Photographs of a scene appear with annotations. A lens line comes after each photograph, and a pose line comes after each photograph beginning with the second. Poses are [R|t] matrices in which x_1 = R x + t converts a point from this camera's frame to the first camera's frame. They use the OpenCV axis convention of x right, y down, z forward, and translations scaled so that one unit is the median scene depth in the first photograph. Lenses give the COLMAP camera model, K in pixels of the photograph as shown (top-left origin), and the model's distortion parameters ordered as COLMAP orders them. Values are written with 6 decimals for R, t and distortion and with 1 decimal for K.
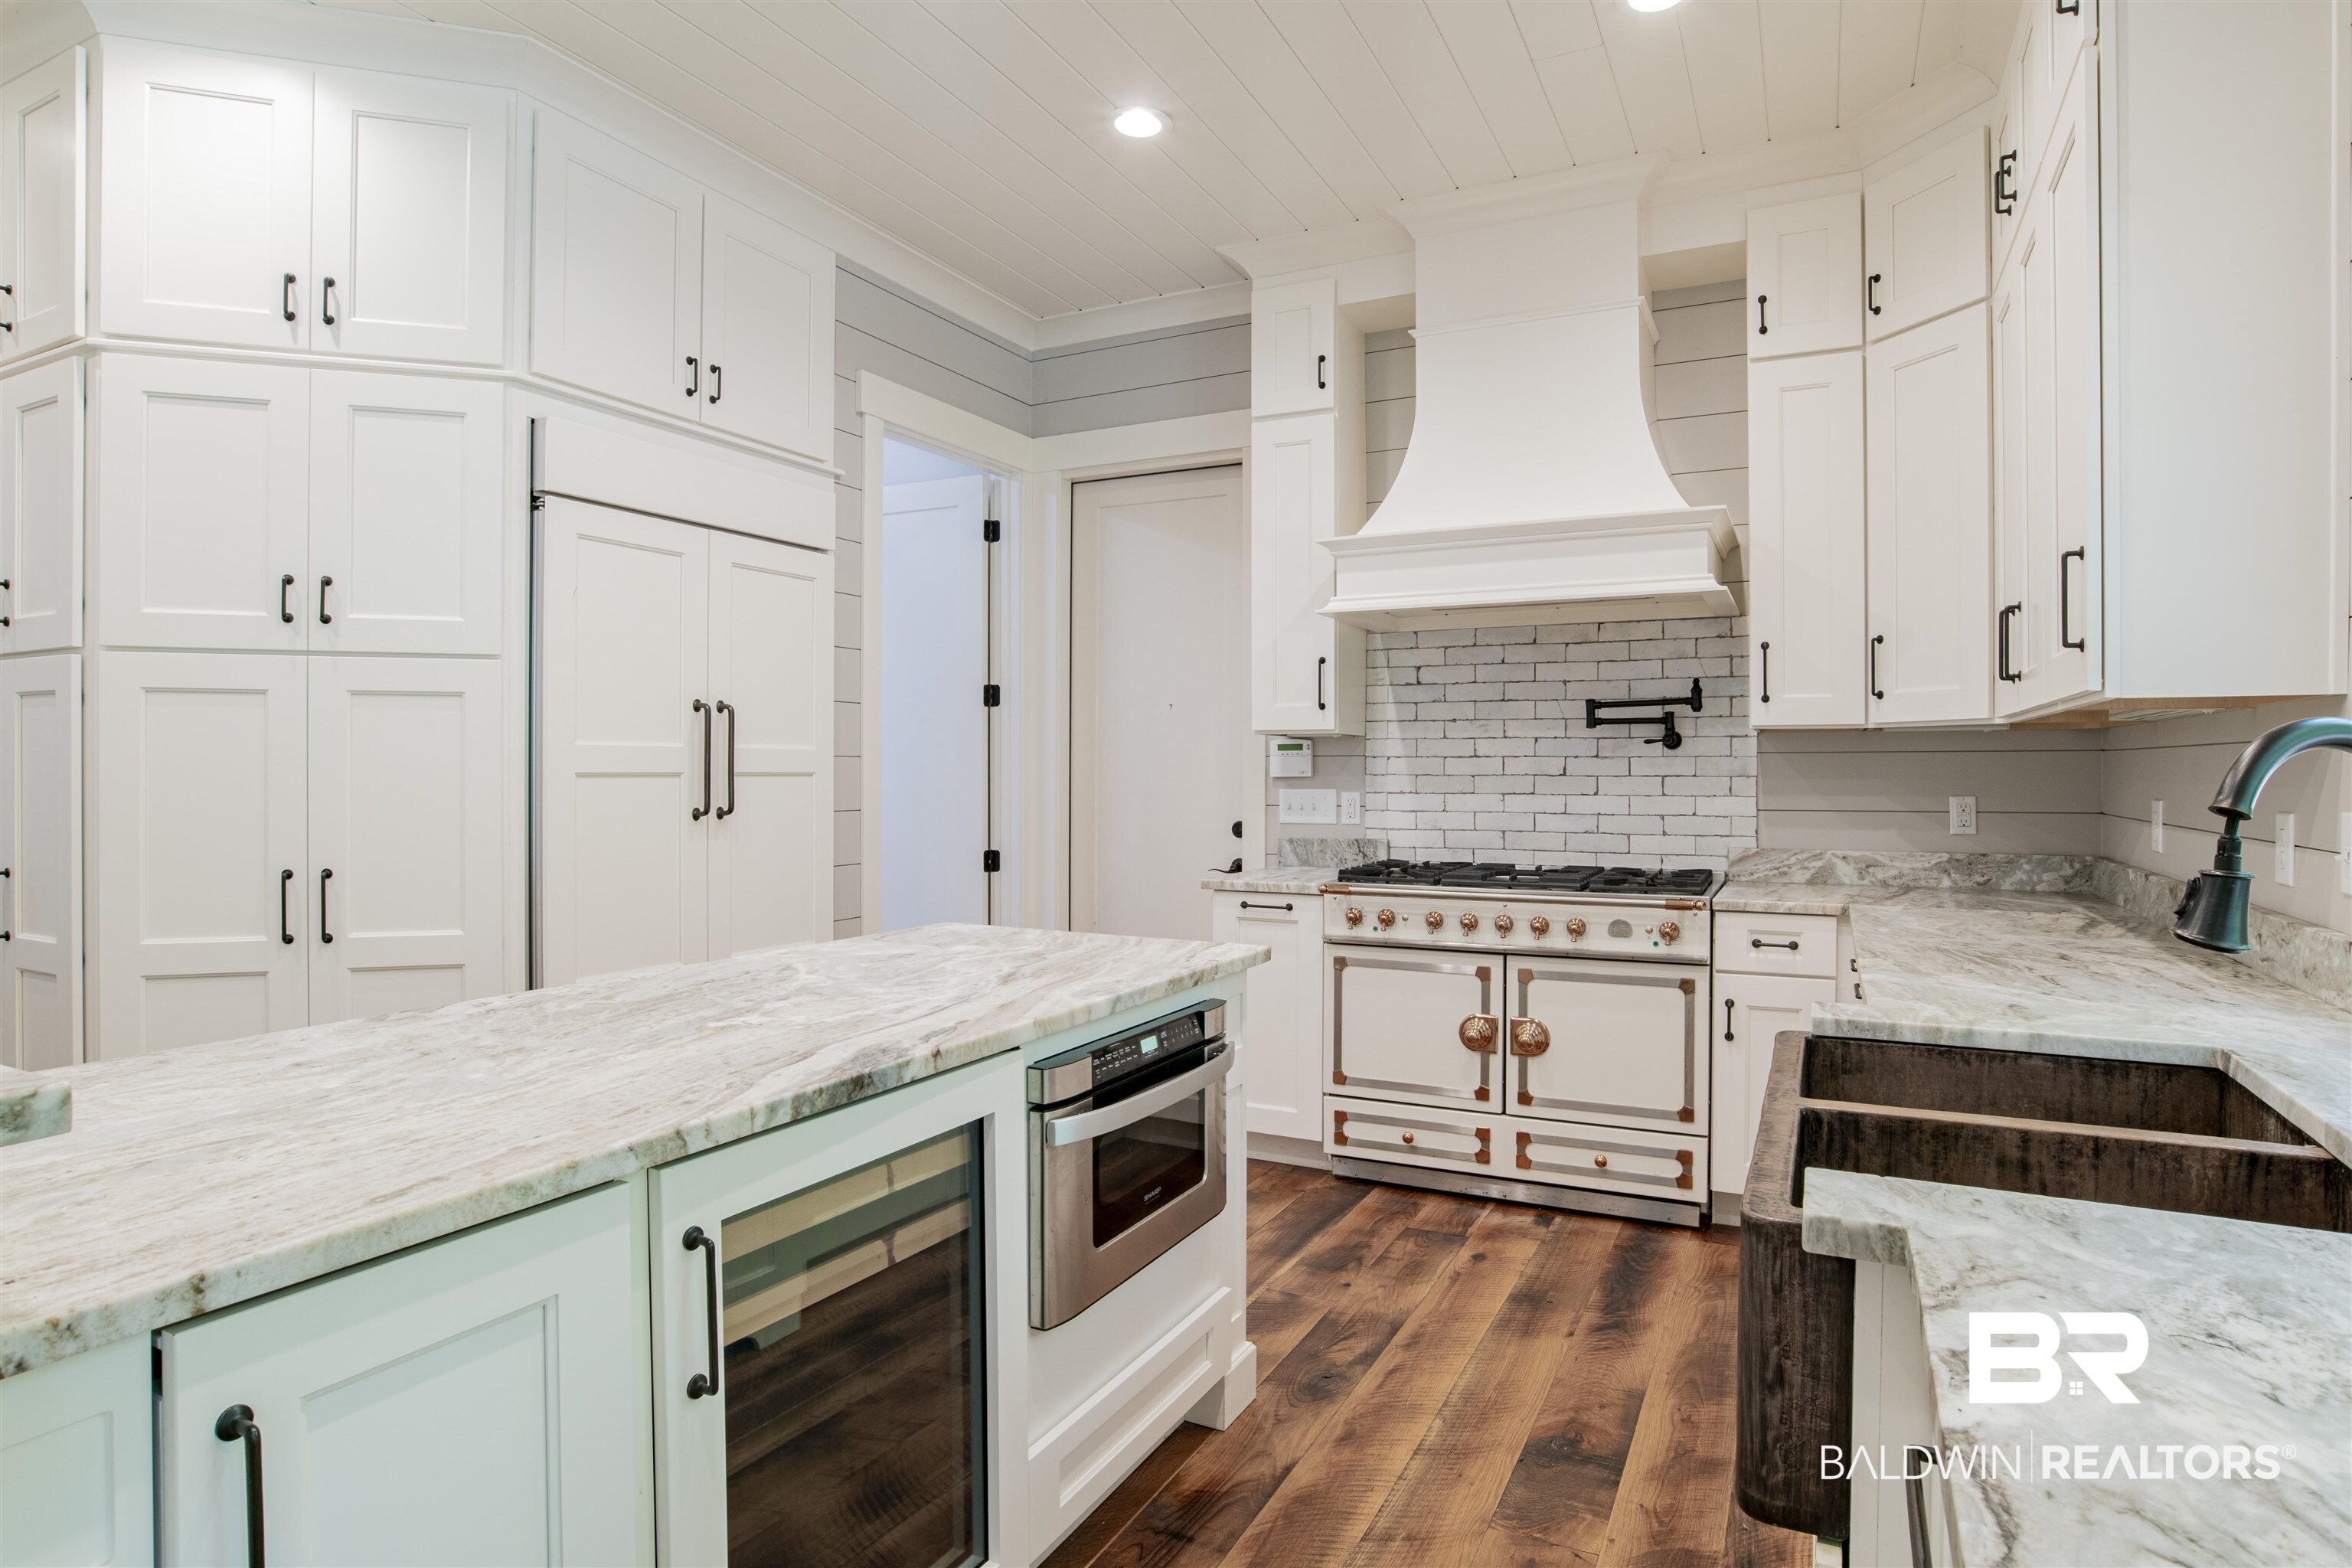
lens RADIAL K [[1244.8, 0, 1177.0], [0, 1244.8, 775.4], [0, 0, 1]] dist [-0.047131, 0.006679]
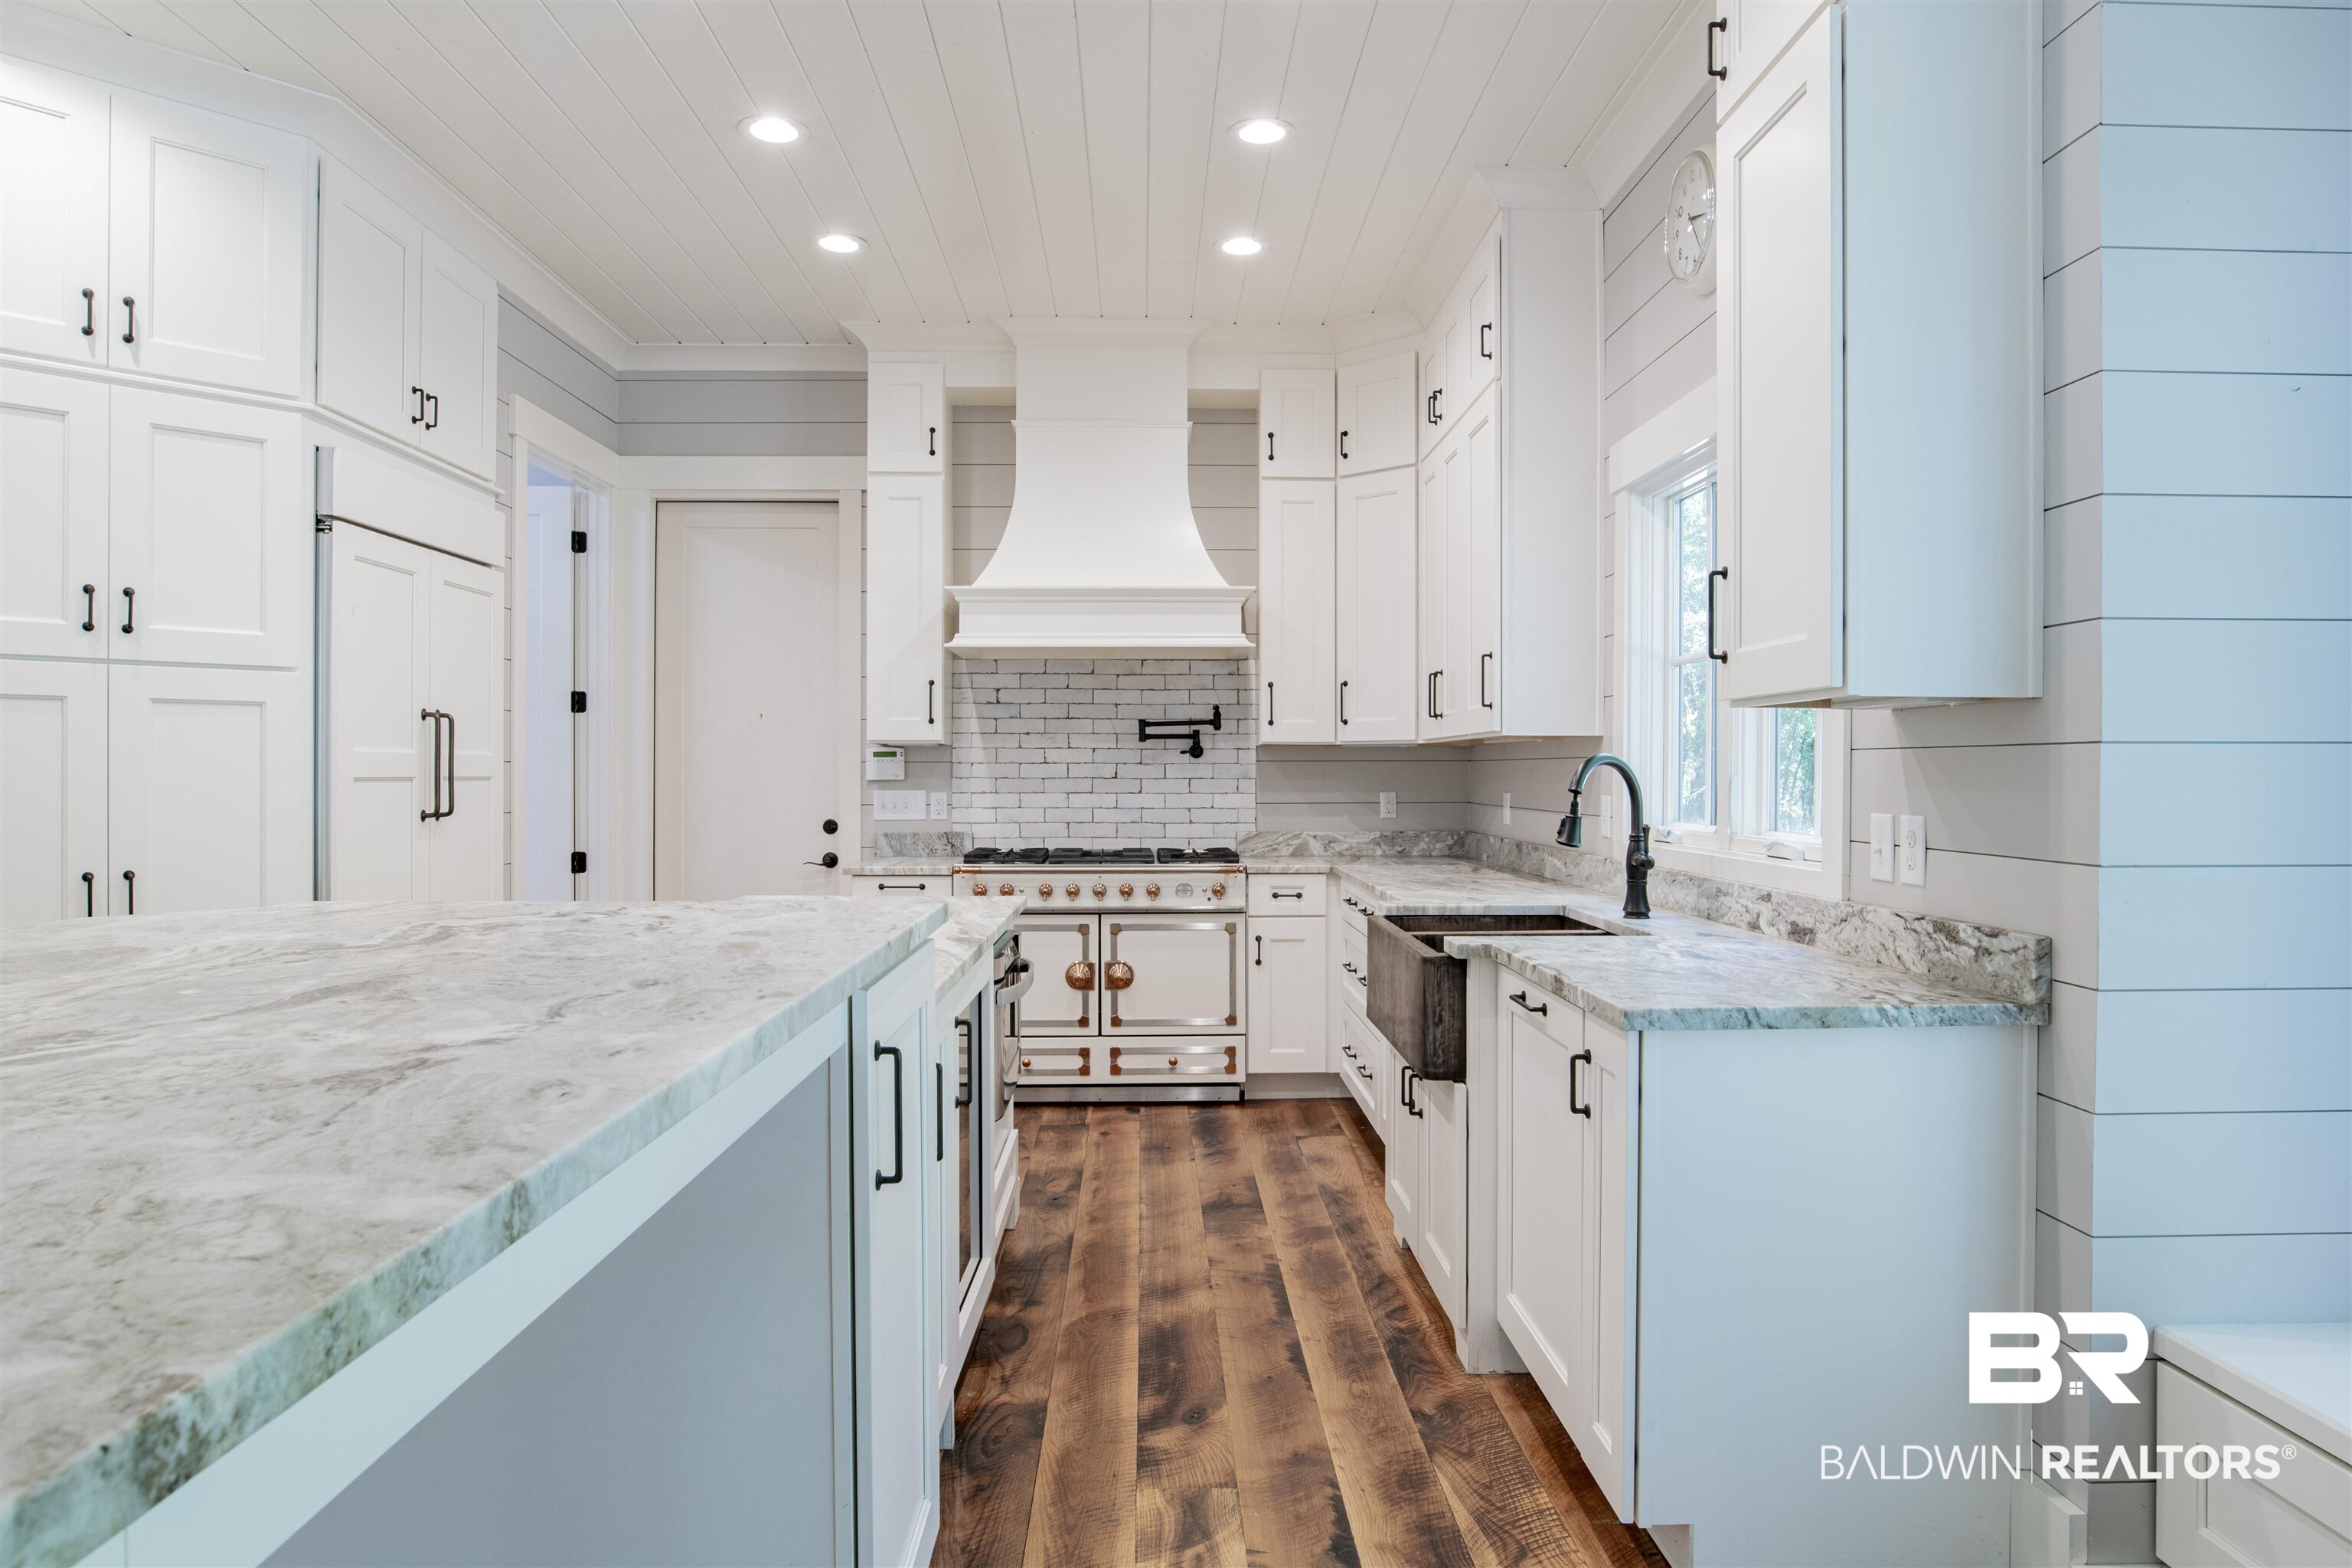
lens RADIAL K [[1437.3, 0, 1141.7], [0, 1437.3, 777.3], [0, 0, 1]] dist [-0.041284, 0.009403]
pose [[0.888586, -0.001652, 0.458708, -0.403206], [0.002463, 0.999996, -0.001168, 0.001085], [-0.458704, 0.002168, 0.888587, -0.383390]]
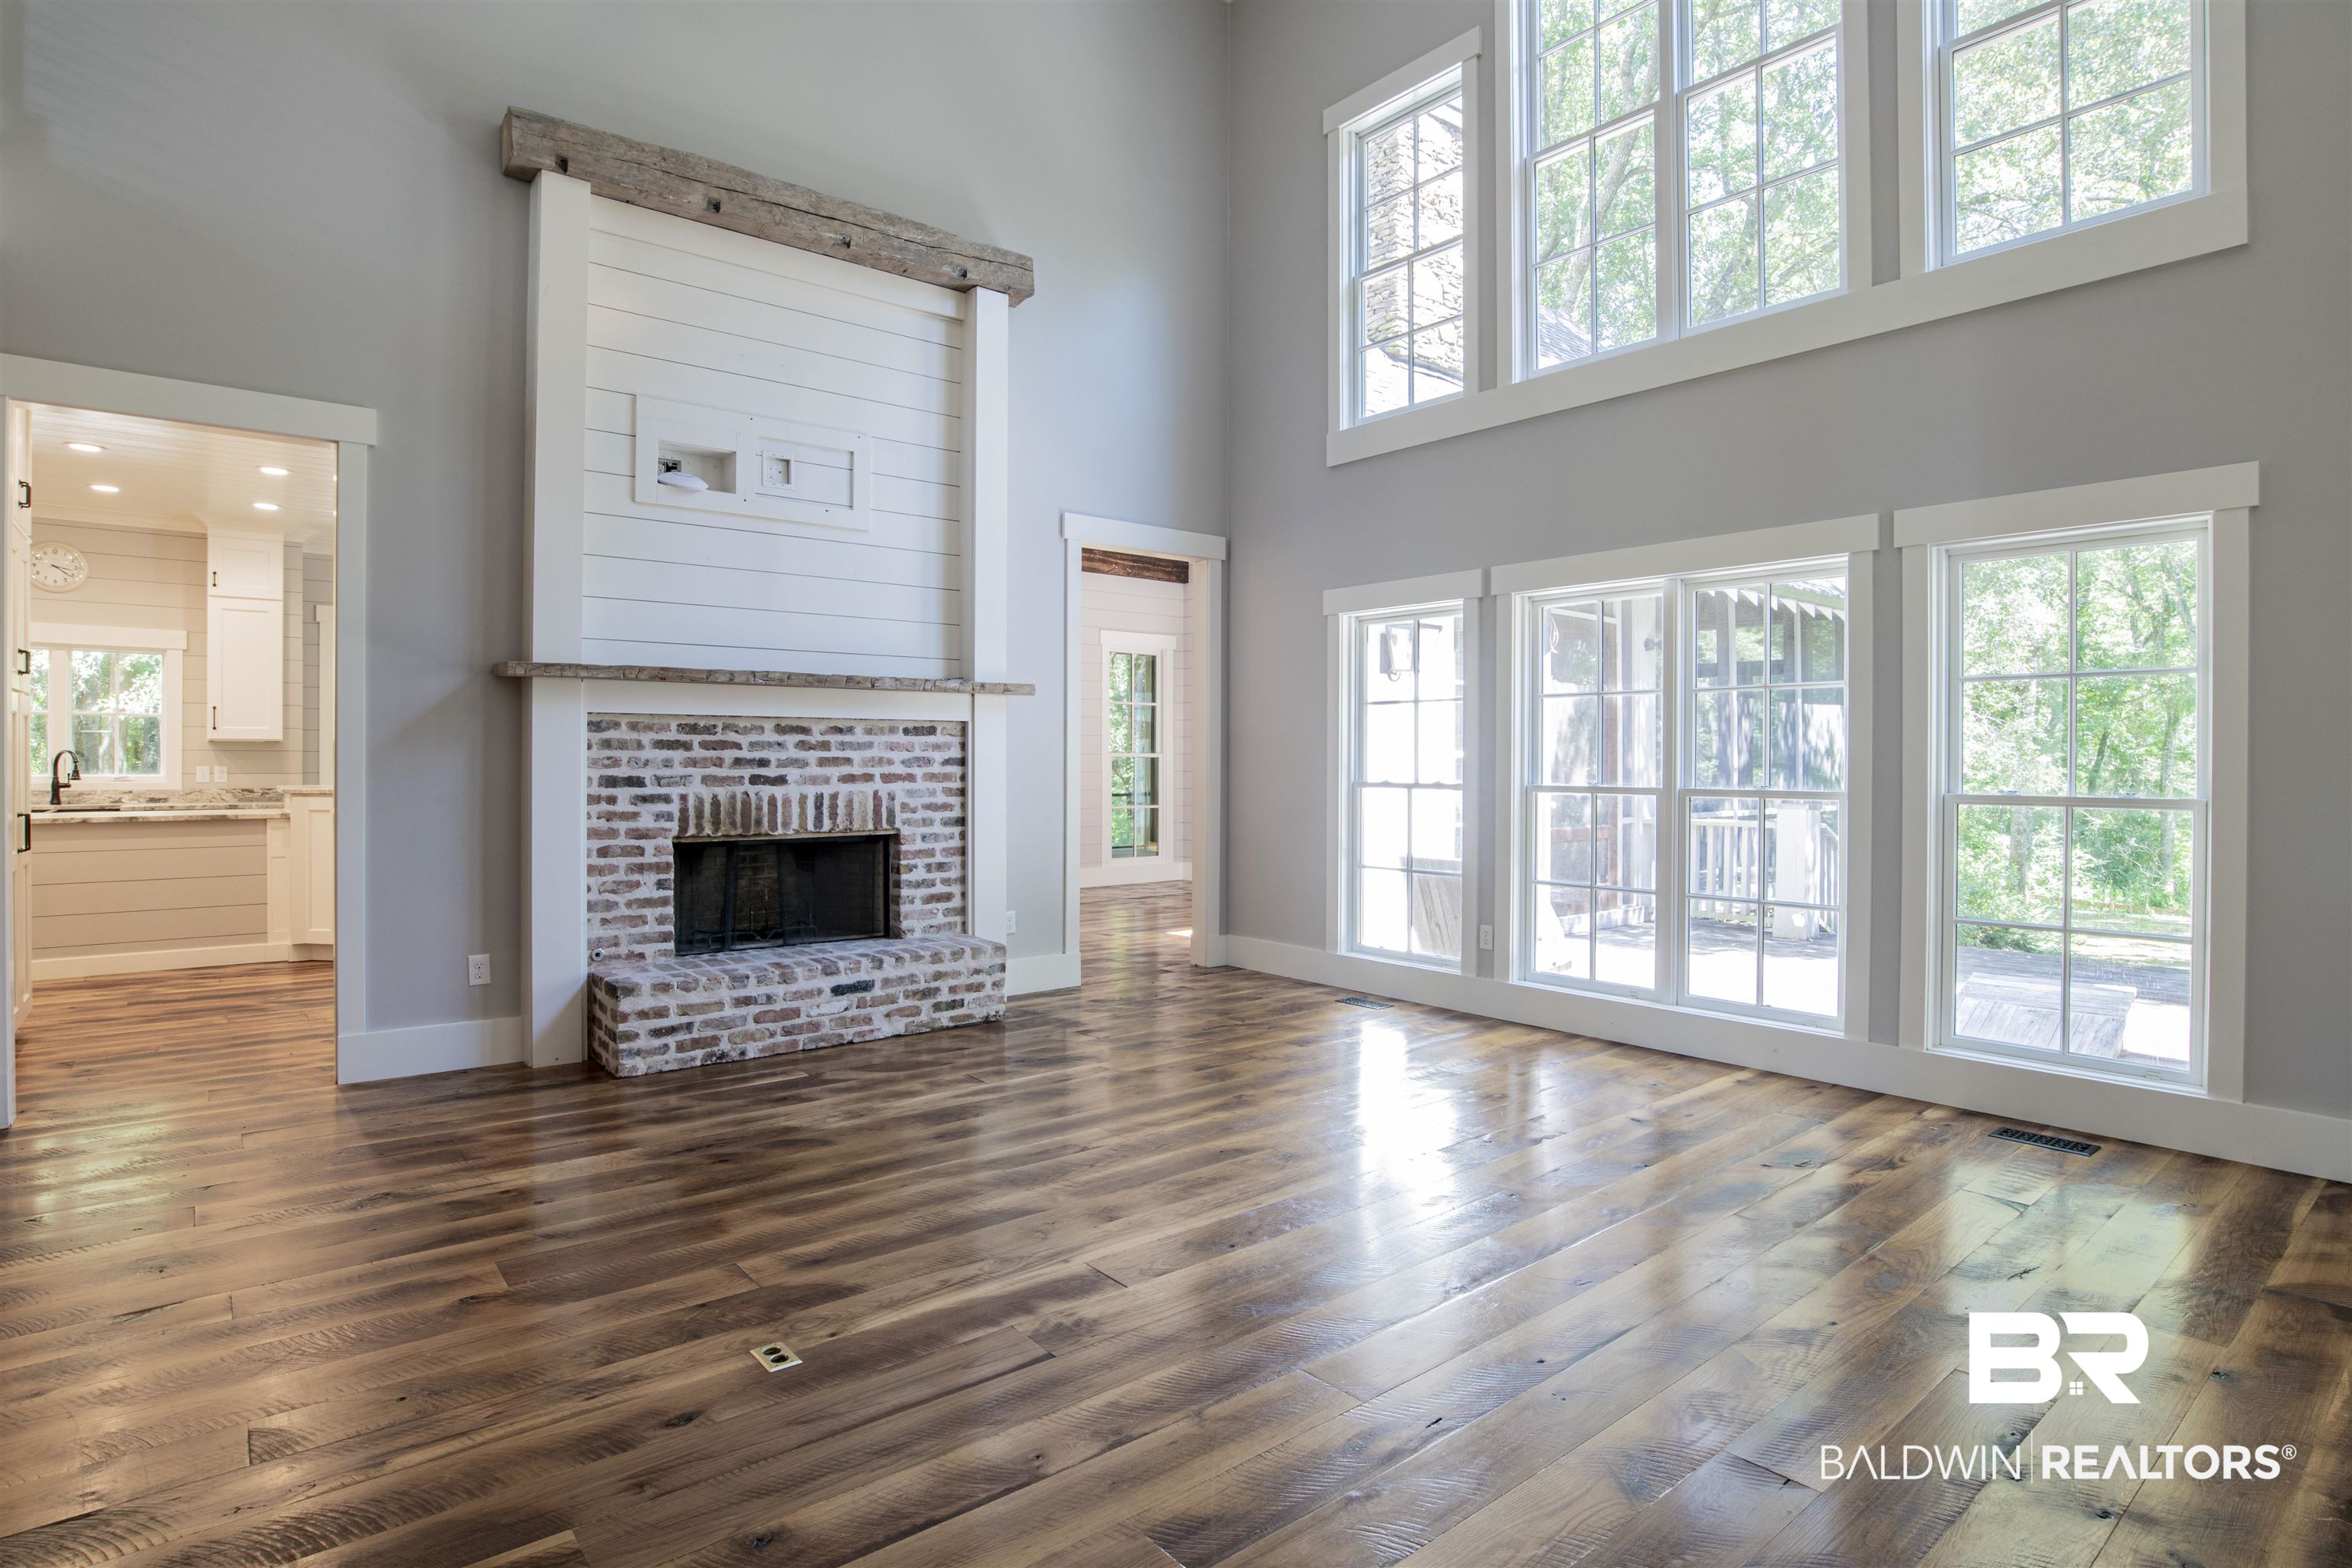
lens RADIAL K [[1254.0, 0, 1245.1], [0, 1254.0, 769.7], [0, 0, 1]] dist [-0.061762, 0.020217]
pose [[-0.923583, 0.000505, 0.383398, -2.725182], [0.003242, 0.999974, 0.006492, 0.017688], [-0.383384, 0.007239, -0.923561, 1.604738]]
